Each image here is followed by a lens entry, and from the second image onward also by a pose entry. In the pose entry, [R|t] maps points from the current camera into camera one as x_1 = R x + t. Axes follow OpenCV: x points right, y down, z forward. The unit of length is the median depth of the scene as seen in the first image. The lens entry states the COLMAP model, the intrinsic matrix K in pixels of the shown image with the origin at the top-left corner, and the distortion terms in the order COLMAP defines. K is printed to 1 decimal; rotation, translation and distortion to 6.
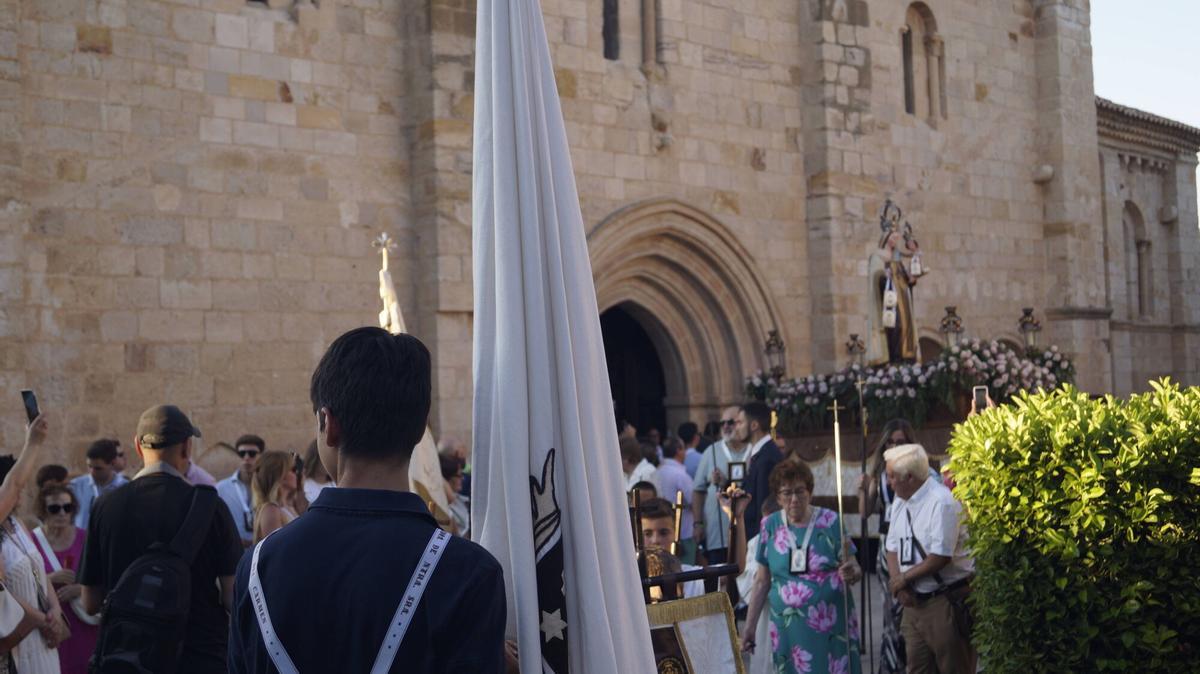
lens RADIAL K [[1512.9, 0, 600.0], [0, 1512.9, 337.0], [0, 0, 1]] dist [-0.018442, -0.033902]
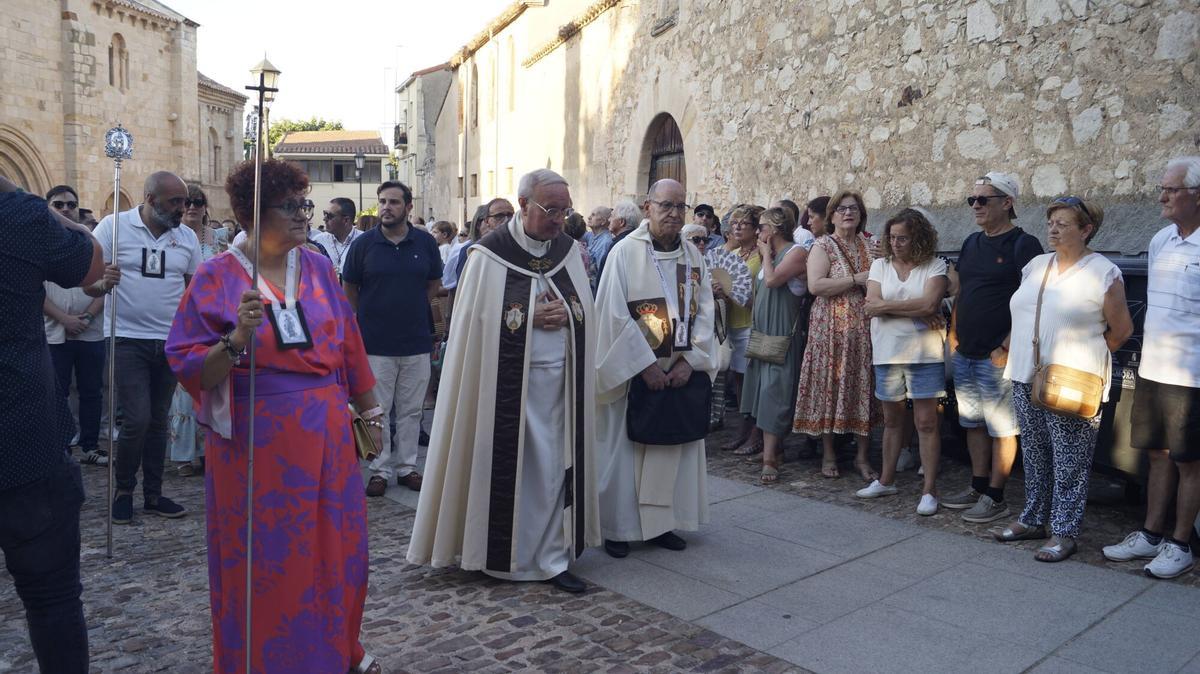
lens RADIAL K [[936.3, 0, 587.7], [0, 936.3, 338.6], [0, 0, 1]] dist [-0.087168, 0.015791]
pose [[0.747953, -0.038703, 0.662622, -0.174205], [-0.076578, 0.986601, 0.144066, -0.033405], [-0.659319, -0.158497, 0.734967, -0.496611]]
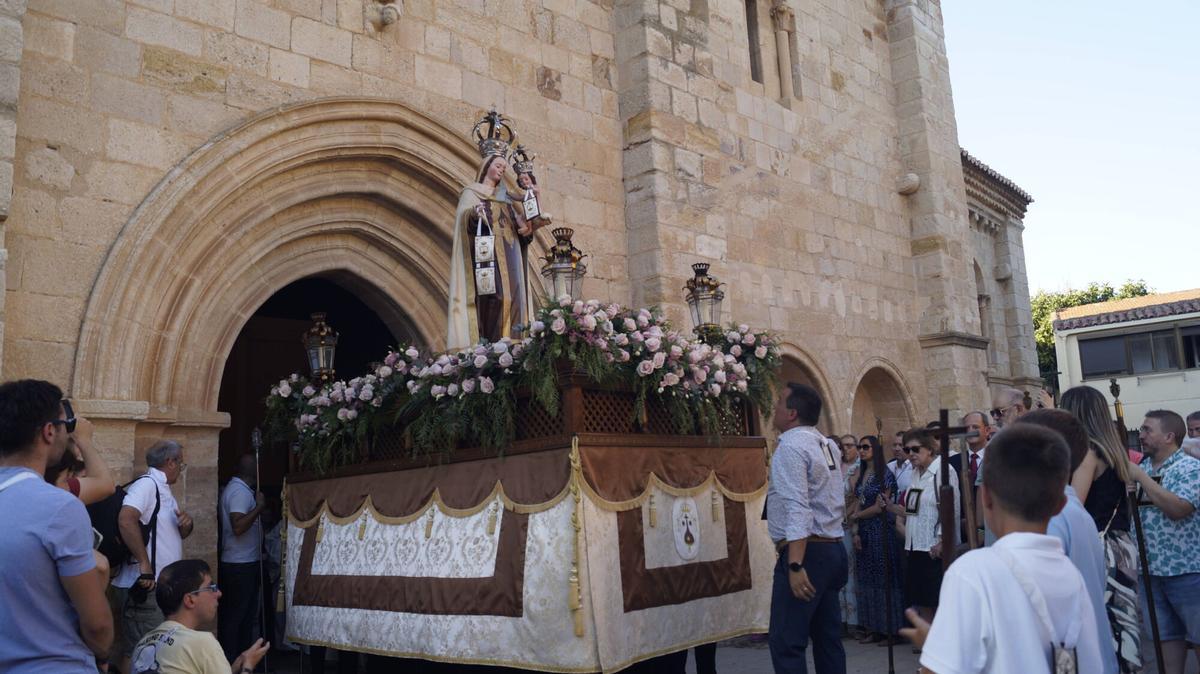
lens RADIAL K [[936.3, 0, 587.7], [0, 936.3, 338.6], [0, 0, 1]] dist [-0.087168, 0.015791]
pose [[0.999562, -0.007237, 0.028705, 0.105168], [0.010434, 0.993559, -0.112837, 0.048369], [-0.027703, 0.113087, 0.993199, 0.560454]]
